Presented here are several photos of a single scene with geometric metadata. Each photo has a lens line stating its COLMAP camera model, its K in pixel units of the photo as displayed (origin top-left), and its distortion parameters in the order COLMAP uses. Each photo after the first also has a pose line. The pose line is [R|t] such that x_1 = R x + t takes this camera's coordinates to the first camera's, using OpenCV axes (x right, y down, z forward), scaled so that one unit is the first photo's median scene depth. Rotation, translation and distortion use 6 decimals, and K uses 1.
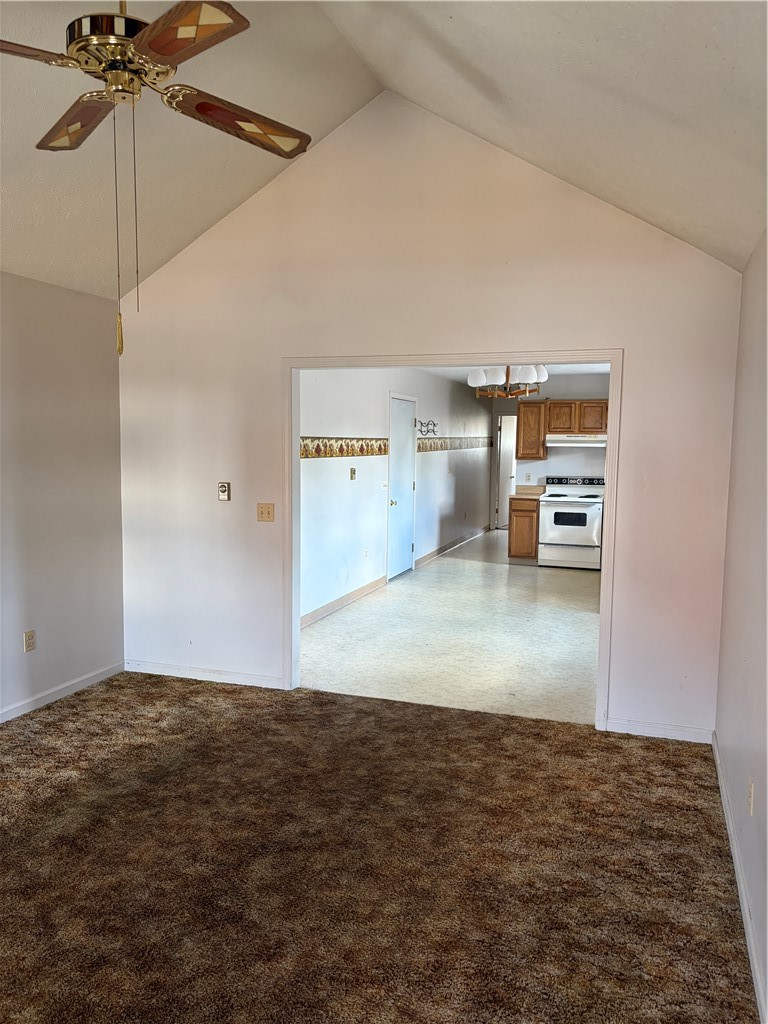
lens RADIAL K [[774.2, 0, 384.0], [0, 774.2, 512.1], [0, 0, 1]] dist [0.006744, 0.002638]
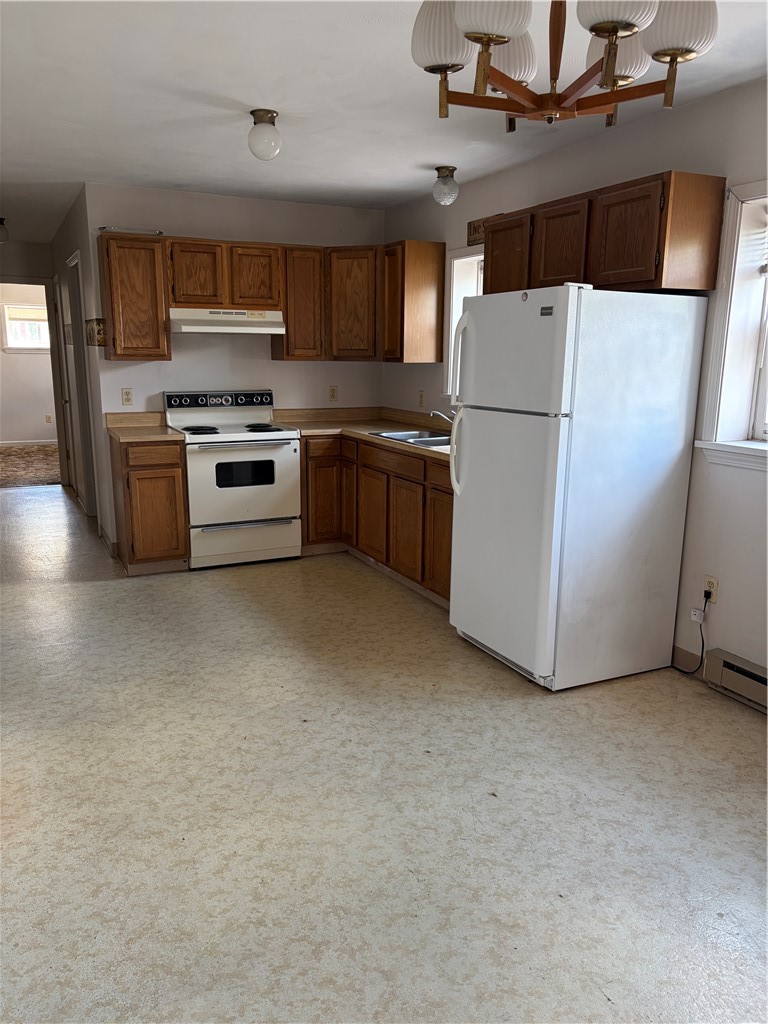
lens RADIAL K [[774.2, 0, 382.0], [0, 774.2, 517.9], [0, 0, 1]] dist [0.006744, 0.002638]
pose [[0.702538, -0.154737, 0.694620, -0.062376], [0.064789, 0.985928, 0.154103, -0.035407], [-0.708691, -0.063260, 0.702677, 0.550407]]
